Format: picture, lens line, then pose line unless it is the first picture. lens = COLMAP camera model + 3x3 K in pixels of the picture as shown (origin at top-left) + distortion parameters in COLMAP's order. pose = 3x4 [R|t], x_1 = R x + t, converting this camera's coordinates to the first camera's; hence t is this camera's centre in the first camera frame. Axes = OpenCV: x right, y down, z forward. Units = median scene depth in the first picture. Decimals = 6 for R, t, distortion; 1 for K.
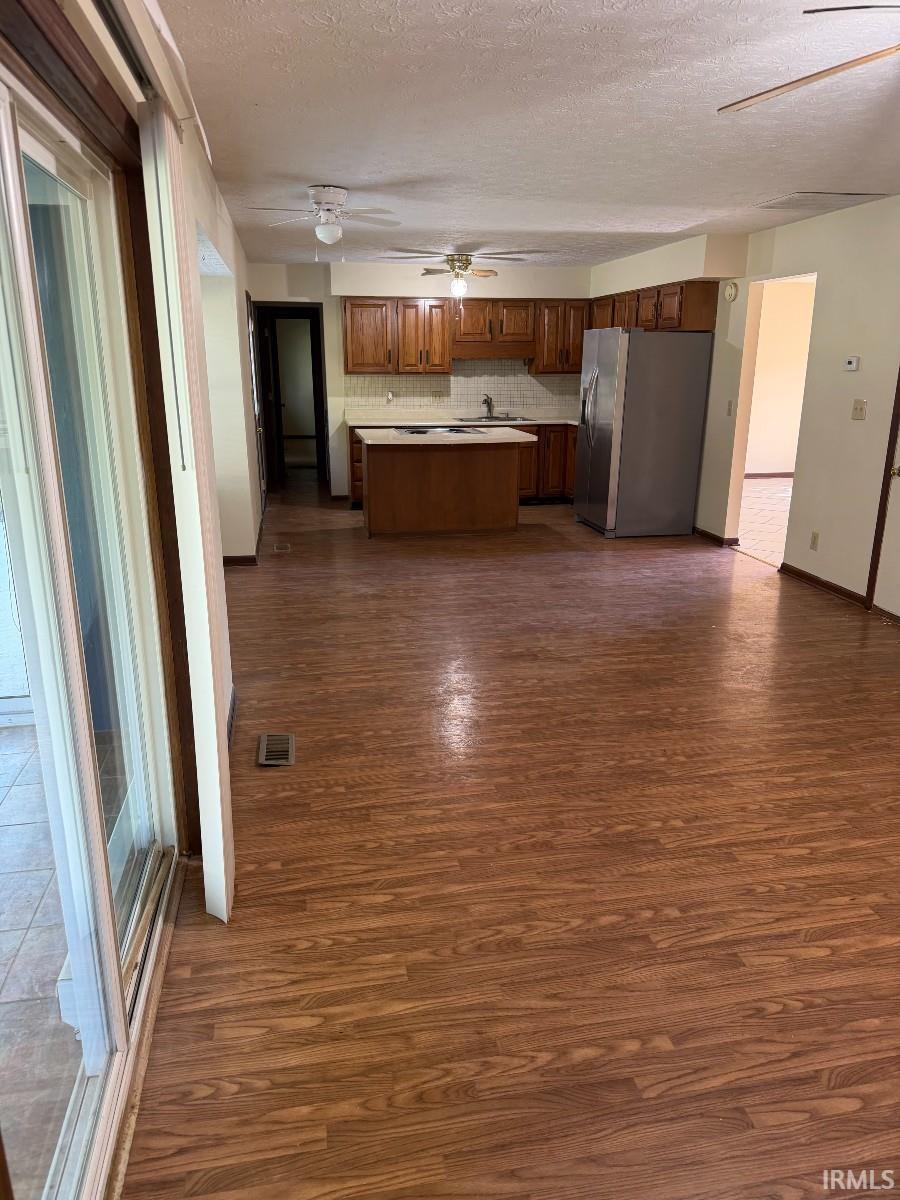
lens RADIAL K [[842.5, 0, 460.7], [0, 842.5, 596.7], [0, 0, 1]] dist [0.036417, -0.041438]
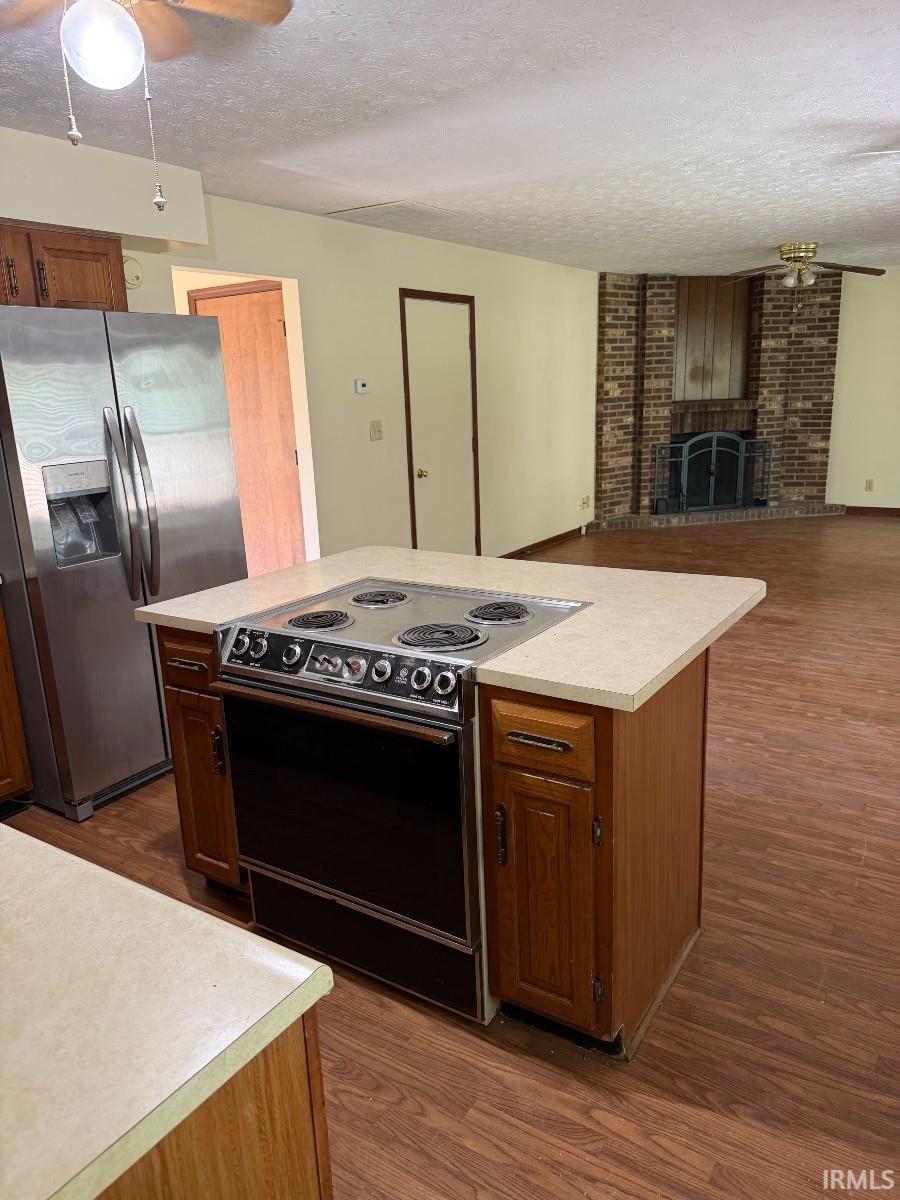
lens RADIAL K [[842.5, 0, 460.4], [0, 842.5, 609.7], [0, 0, 1]] dist [0.036417, -0.041438]
pose [[-0.727793, -0.159388, 0.667018, -0.344856], [0.218365, 0.868137, 0.445708, -0.497165], [-0.650103, 0.470036, -0.597019, 1.761904]]
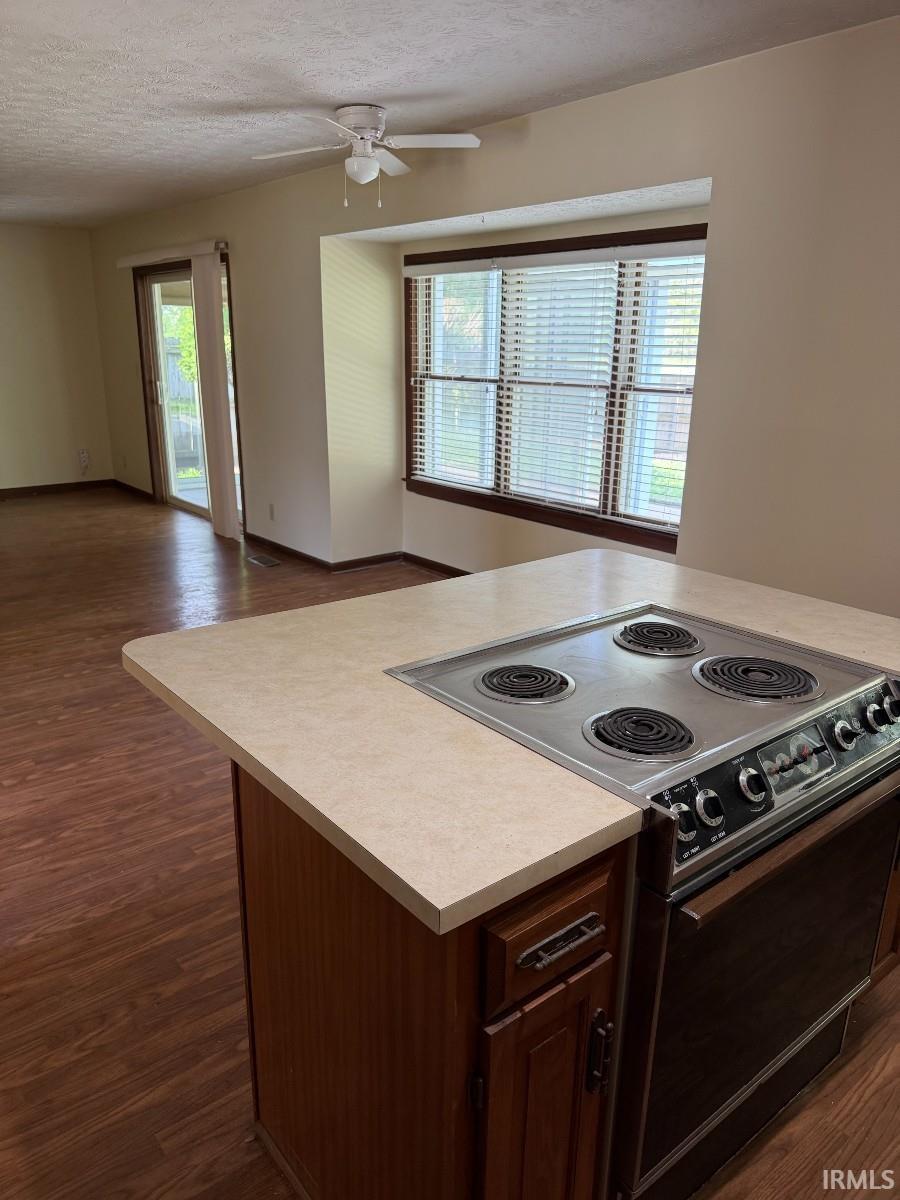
lens RADIAL K [[842.5, 0, 446.3], [0, 842.5, 605.8], [0, 0, 1]] dist [0.036417, -0.041438]
pose [[-0.888115, 0.133838, -0.439704, 0.151063], [-0.134234, 0.839427, 0.526633, -0.483890], [0.439583, 0.526734, -0.727542, 1.701649]]
